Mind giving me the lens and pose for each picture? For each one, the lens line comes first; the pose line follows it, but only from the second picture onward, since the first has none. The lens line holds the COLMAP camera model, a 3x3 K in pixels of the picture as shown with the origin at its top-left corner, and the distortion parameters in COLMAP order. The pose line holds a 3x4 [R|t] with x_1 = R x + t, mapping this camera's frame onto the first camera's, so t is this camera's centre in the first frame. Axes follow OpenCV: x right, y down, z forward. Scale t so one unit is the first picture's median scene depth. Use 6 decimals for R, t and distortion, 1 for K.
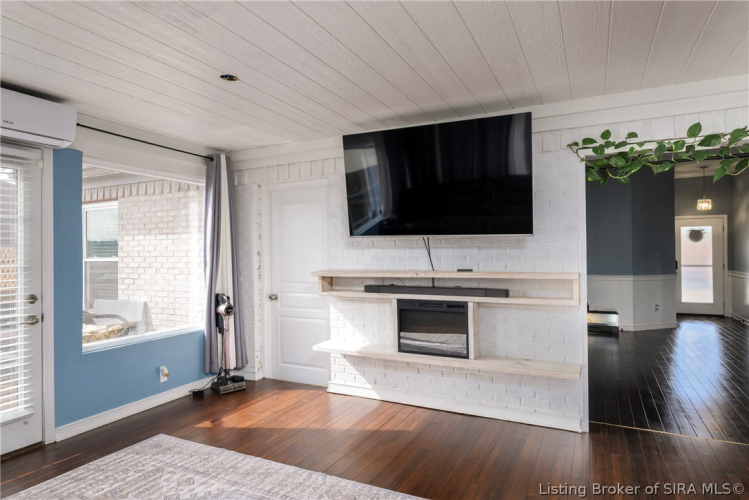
lens RADIAL K [[442.5, 0, 379.7], [0, 442.5, 248.4], [0, 0, 1]] dist [-0.000768, -0.000546]
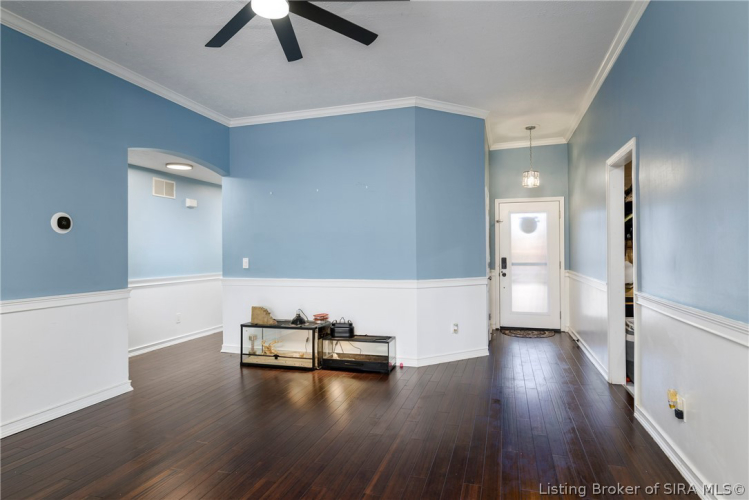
lens RADIAL K [[394.9, 0, 372.8], [0, 394.9, 254.0], [0, 0, 1]] dist [0.007055, 0.000370]
pose [[0.988822, -0.007137, 0.148931, 0.360843], [0.006976, 0.999974, 0.001601, 0.019045], [-0.148938, -0.000544, 0.988846, 0.377210]]
